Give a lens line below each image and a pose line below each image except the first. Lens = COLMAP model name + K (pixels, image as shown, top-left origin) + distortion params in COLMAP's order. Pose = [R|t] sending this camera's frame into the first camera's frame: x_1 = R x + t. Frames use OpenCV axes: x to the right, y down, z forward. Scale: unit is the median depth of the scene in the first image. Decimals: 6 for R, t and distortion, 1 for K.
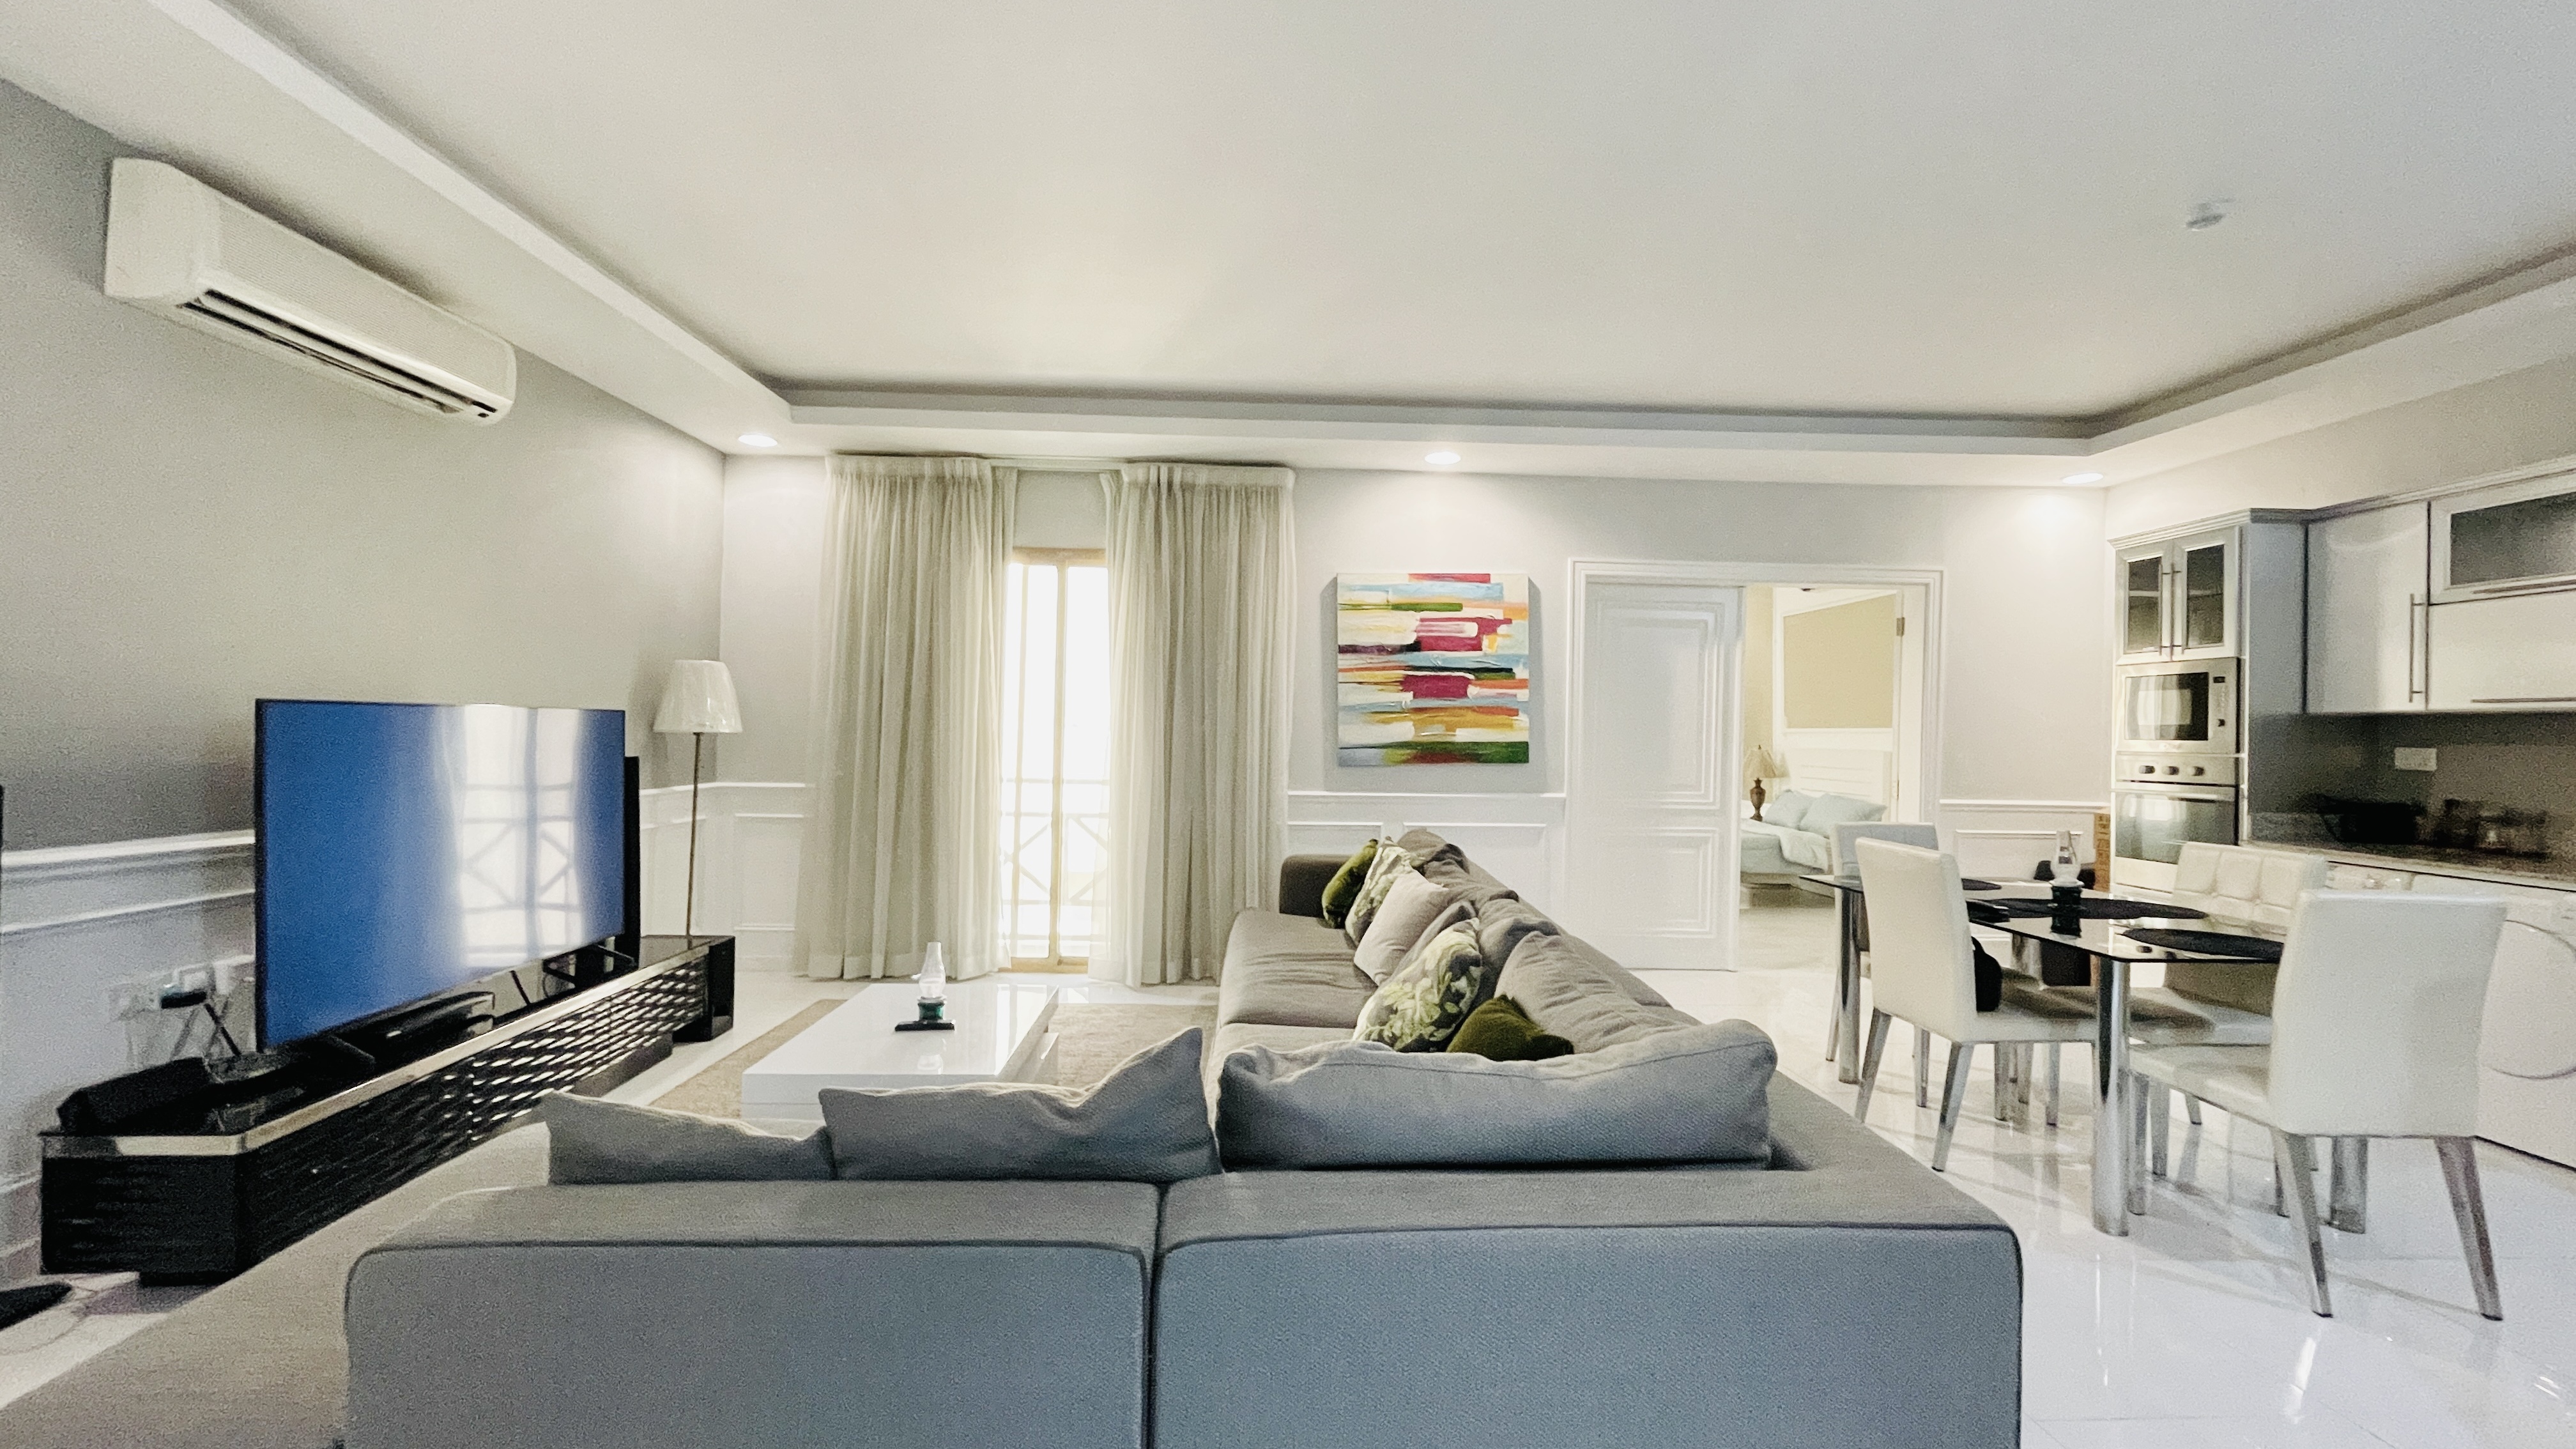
lens RADIAL K [[1055.3, 0, 1289.2], [0, 1055.3, 723.9], [0, 0, 1]] dist [-0.000292, -0.000129]
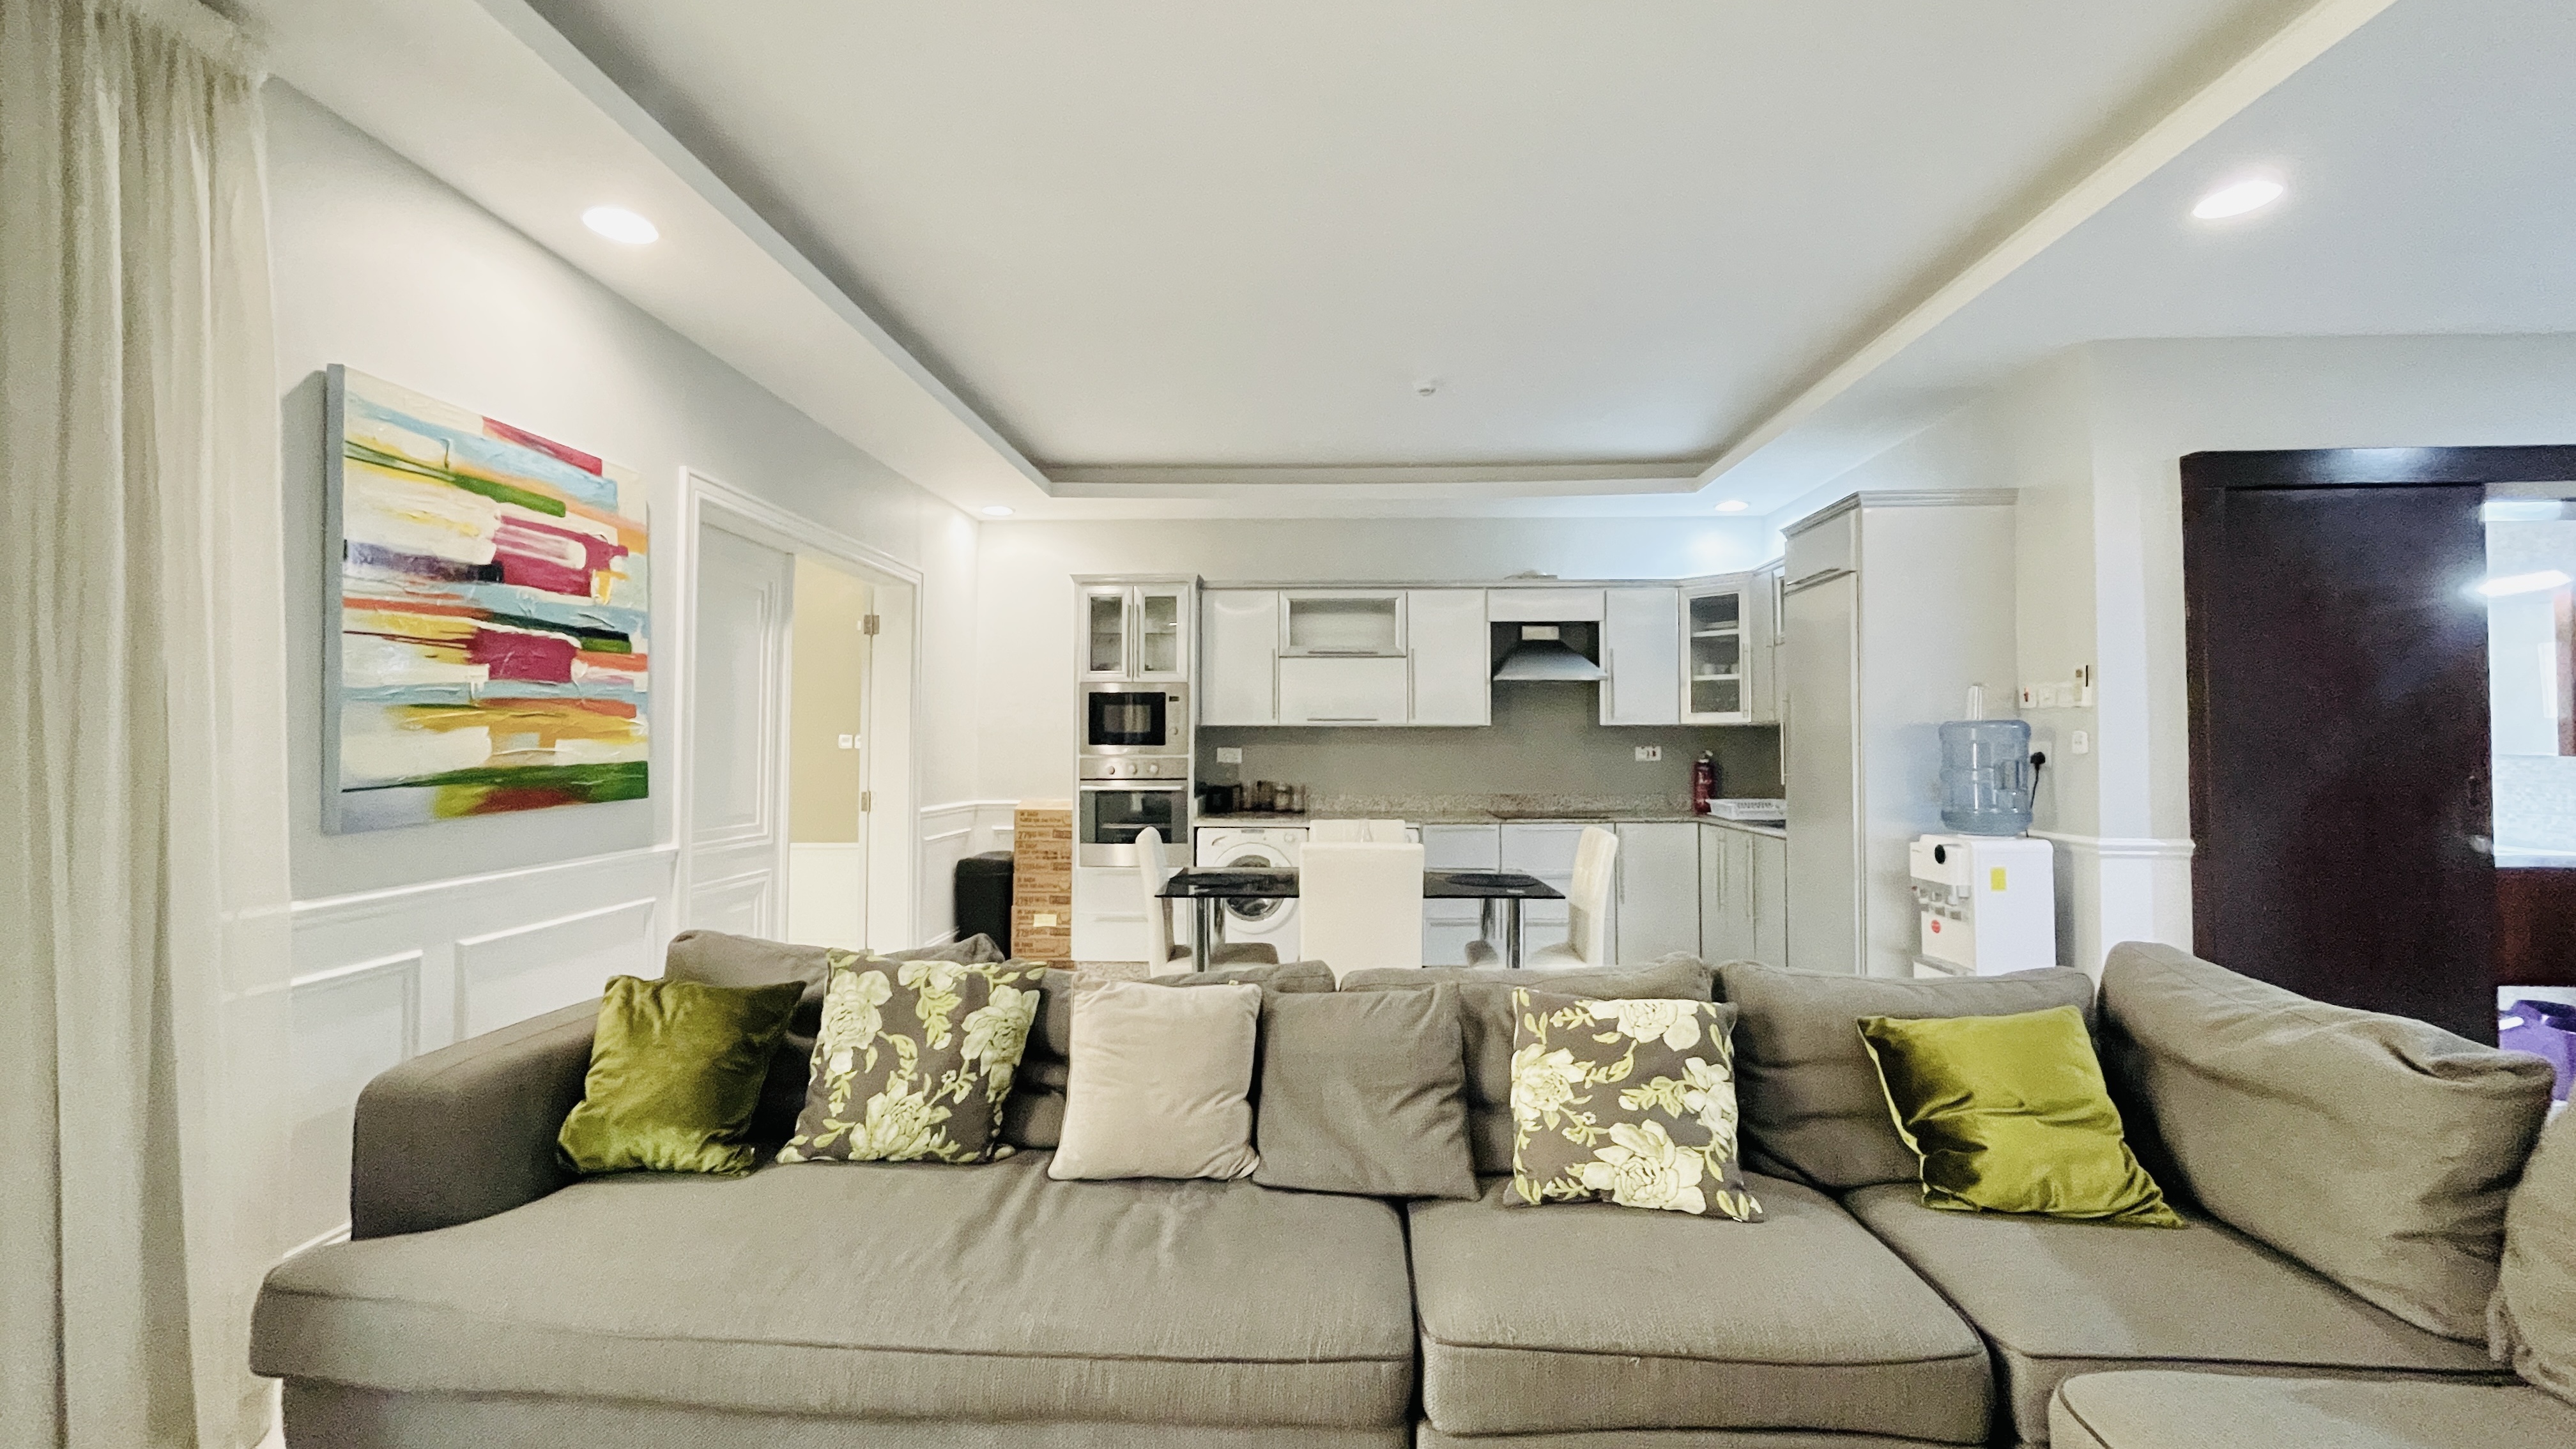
lens RADIAL K [[1055.3, 0, 1287.3], [0, 1055.3, 730.9], [0, 0, 1]] dist [-0.000292, -0.000129]
pose [[0.079371, -0.000610, 0.996845, -0.334407], [-0.007786, 0.999969, 0.001232, -0.003626], [-0.996815, -0.007859, 0.079364, 0.597077]]
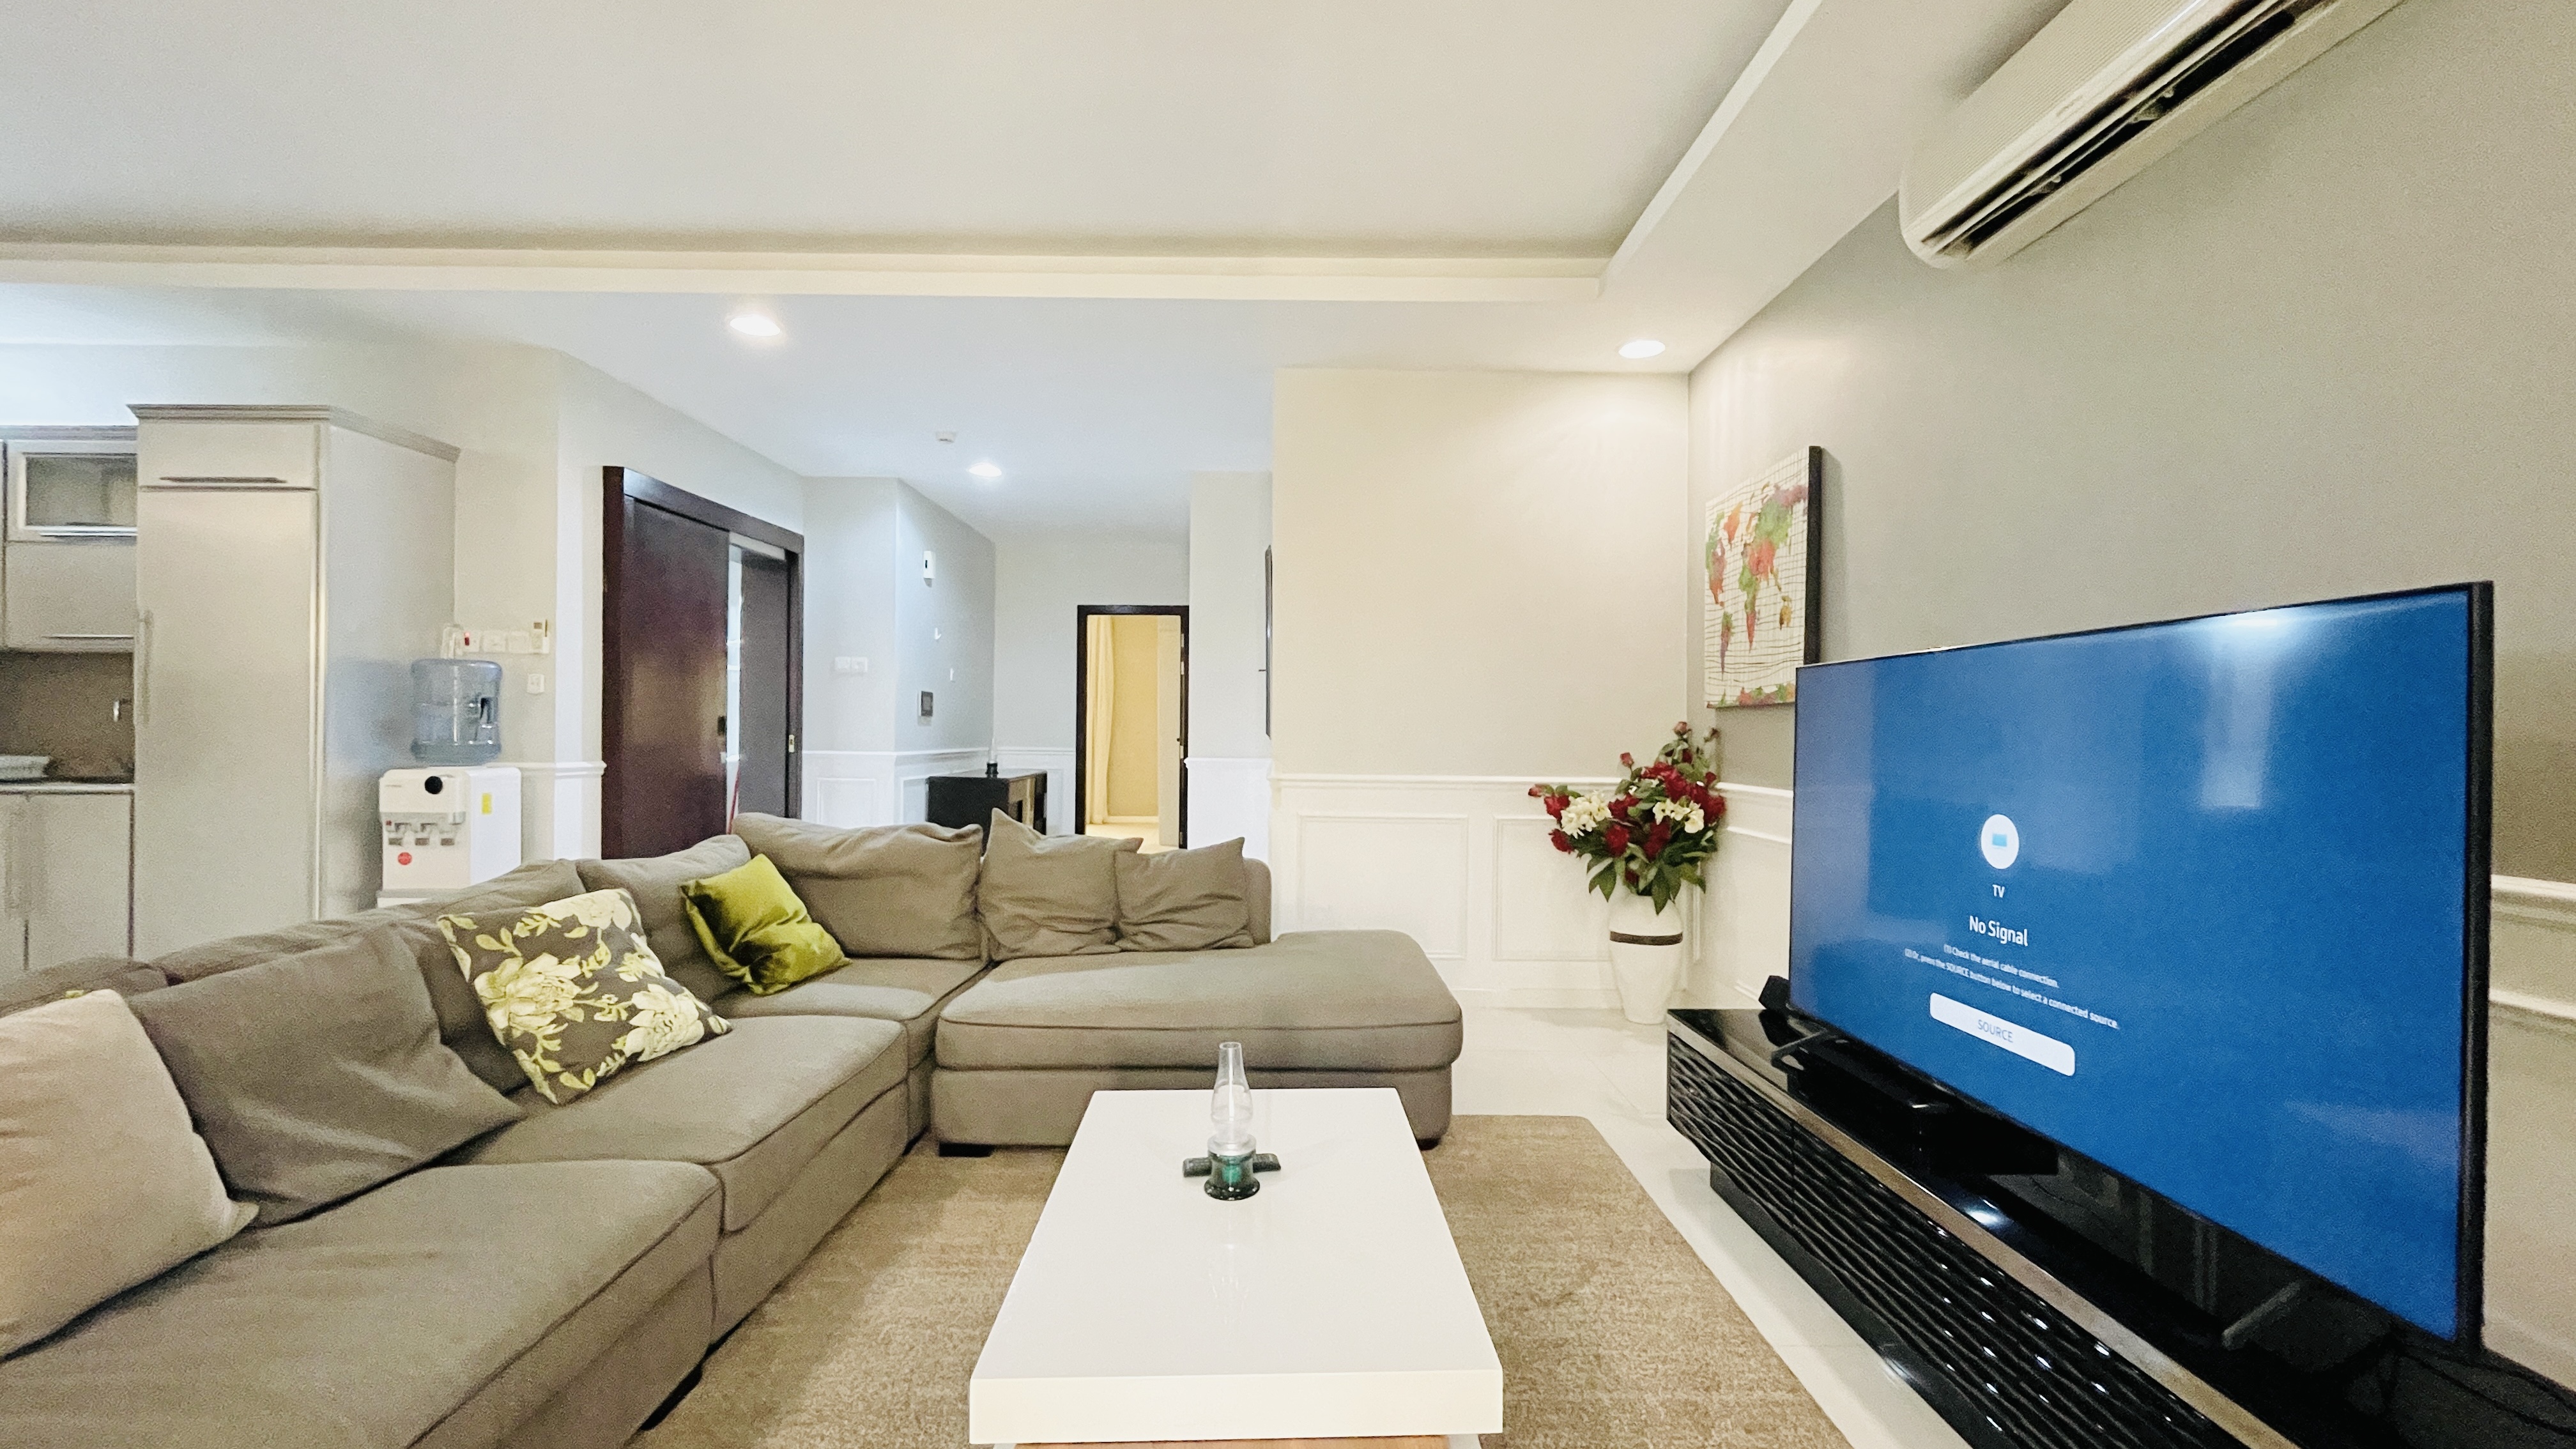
lens RADIAL K [[1055.3, 0, 1299.4], [0, 1055.3, 730.7], [0, 0, 1]] dist [-0.000292, -0.000129]
pose [[-0.999376, -0.023298, 0.026553, -0.229325], [-0.023466, 0.999706, -0.006030, 0.025754], [-0.026405, -0.006650, -0.999629, 0.908544]]
